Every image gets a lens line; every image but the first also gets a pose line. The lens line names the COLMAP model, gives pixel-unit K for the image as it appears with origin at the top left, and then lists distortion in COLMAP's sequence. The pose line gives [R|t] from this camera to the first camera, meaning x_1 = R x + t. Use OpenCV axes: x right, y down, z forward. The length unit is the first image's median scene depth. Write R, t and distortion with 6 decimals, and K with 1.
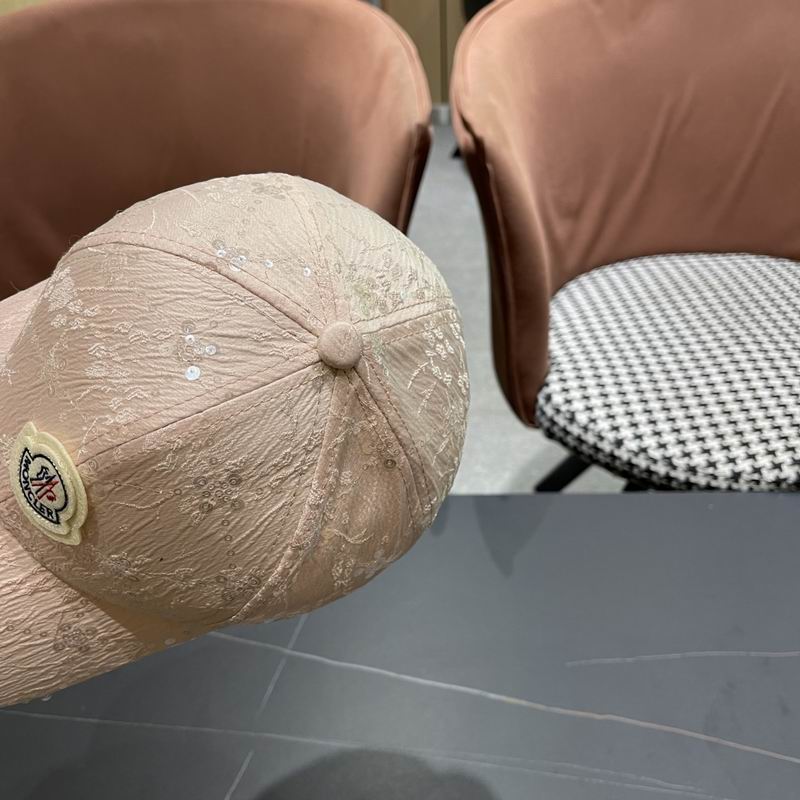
lens RADIAL K [[823.6, 0, 398.6], [0, 823.6, 415.4], [0, 0, 1]] dist [0.015151, 0.000000]
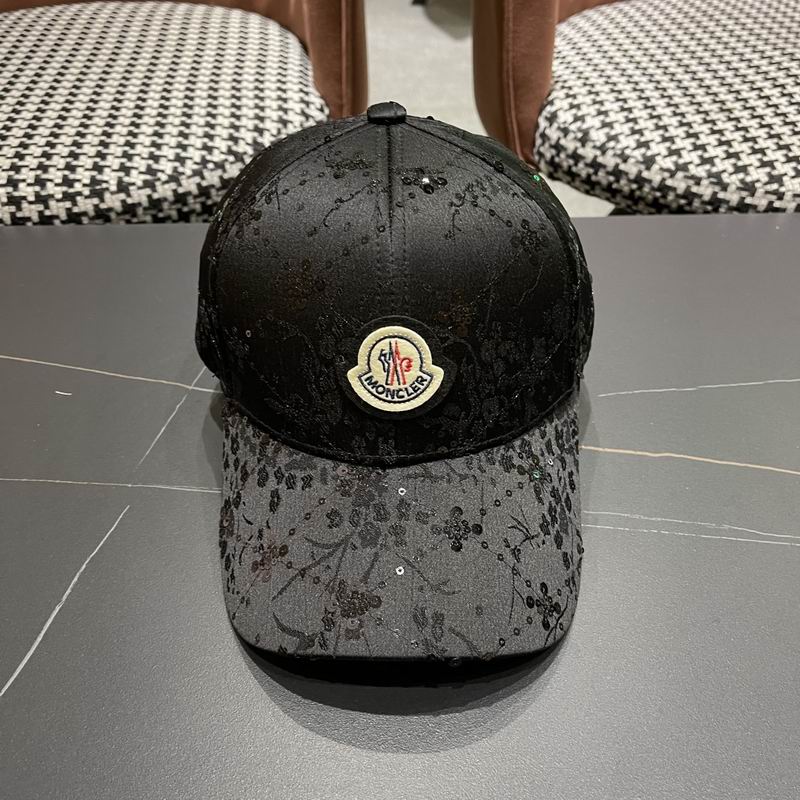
lens RADIAL K [[823.6, 0, 397.6], [0, 823.6, 405.6], [0, 0, 1]] dist [0.015151, 0.000000]
pose [[0.998728, -0.002635, 0.050354, 0.001734], [-0.000537, 0.998021, 0.062881, 0.202328], [-0.050420, -0.062829, 0.996750, 0.245793]]
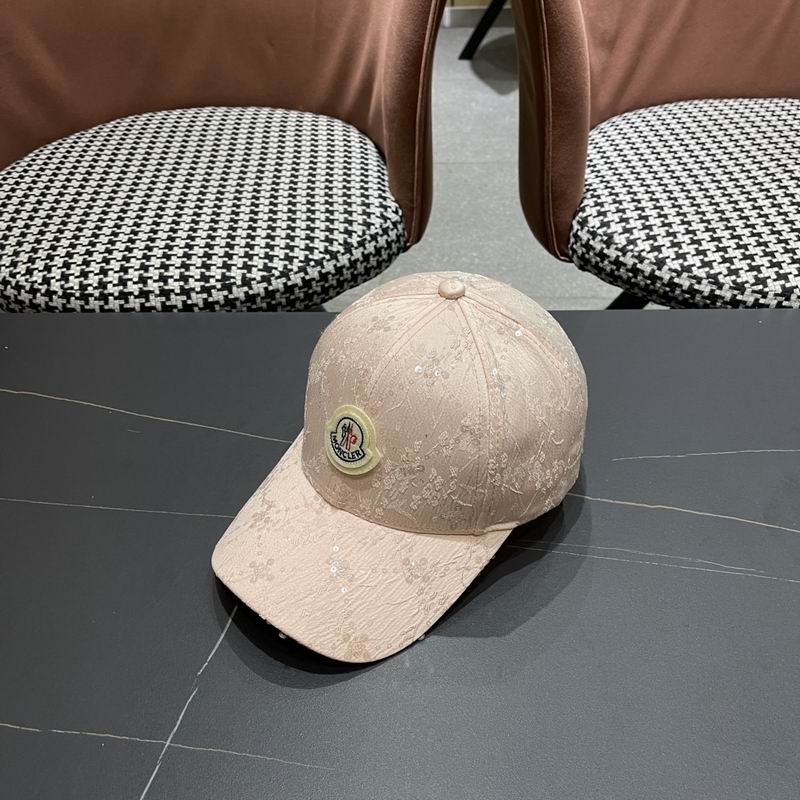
lens RADIAL K [[823.6, 0, 397.4], [0, 823.6, 403.9], [0, 0, 1]] dist [0.015151, 0.000000]
pose [[0.999885, 0.013545, 0.006819, -0.034545], [-0.013835, 0.998918, 0.044403, 0.152142], [-0.006210, -0.044492, 0.998990, 0.057388]]
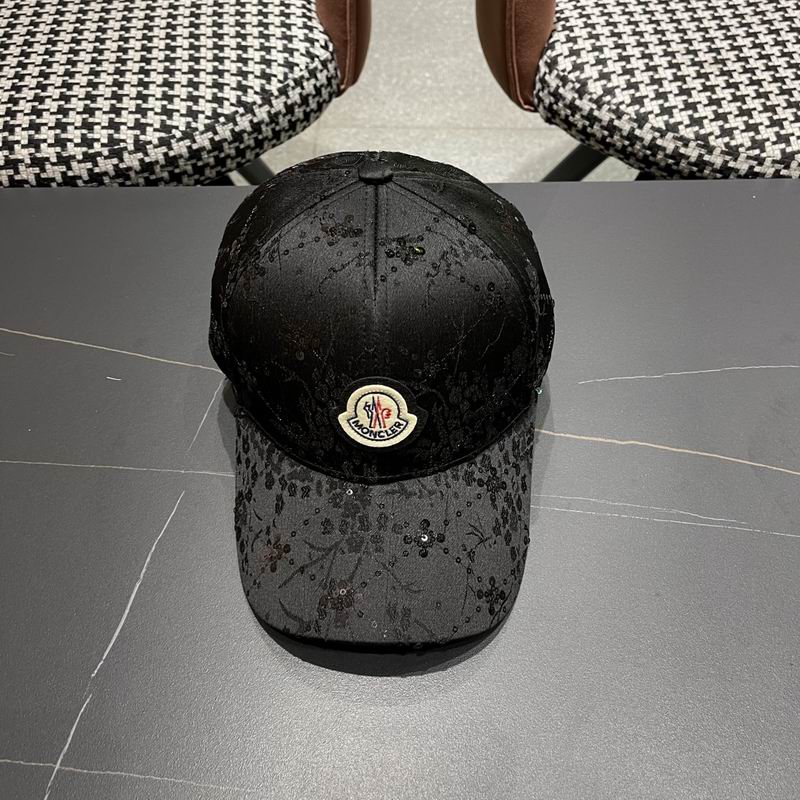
lens RADIAL K [[823.6, 0, 408.3], [0, 823.6, 410.4], [0, 0, 1]] dist [0.015151, 0.000000]
pose [[0.997403, -0.014379, 0.070577, -0.013073], [-0.005518, 0.961737, 0.273920, 0.083657], [-0.071815, -0.273598, 0.959159, 0.182447]]
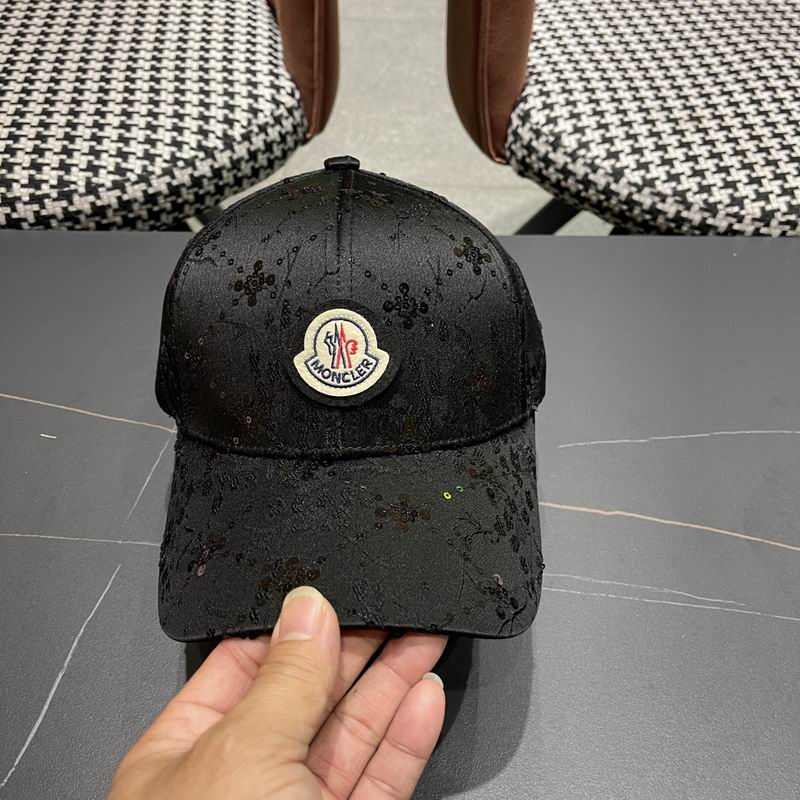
lens RADIAL K [[823.6, 0, 400.1], [0, 823.6, 402.5], [0, 0, 1]] dist [0.015151, 0.000000]
pose [[0.994238, 0.004220, 0.107115, -0.012222], [-0.025602, 0.979656, 0.199044, 0.091364], [-0.104096, -0.200639, 0.974119, 0.231670]]
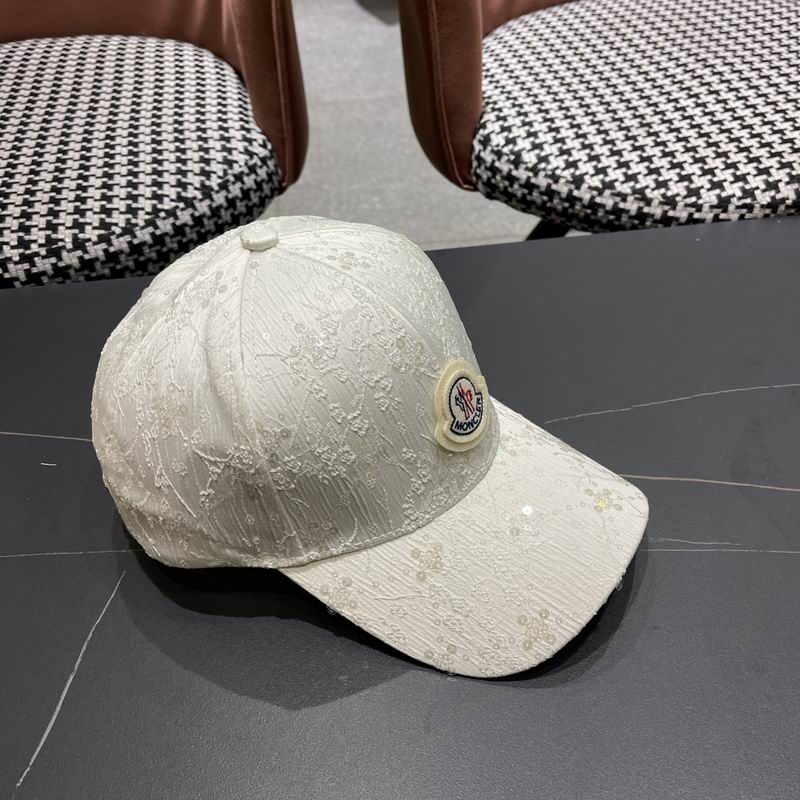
lens RADIAL K [[823.6, 0, 414.4], [0, 823.6, 411.2], [0, 0, 1]] dist [0.015151, 0.000000]
pose [[0.989646, -0.092510, 0.109738, 0.002555], [0.080724, 0.990936, 0.107375, 0.152034], [-0.118677, -0.097405, 0.988144, 0.203638]]
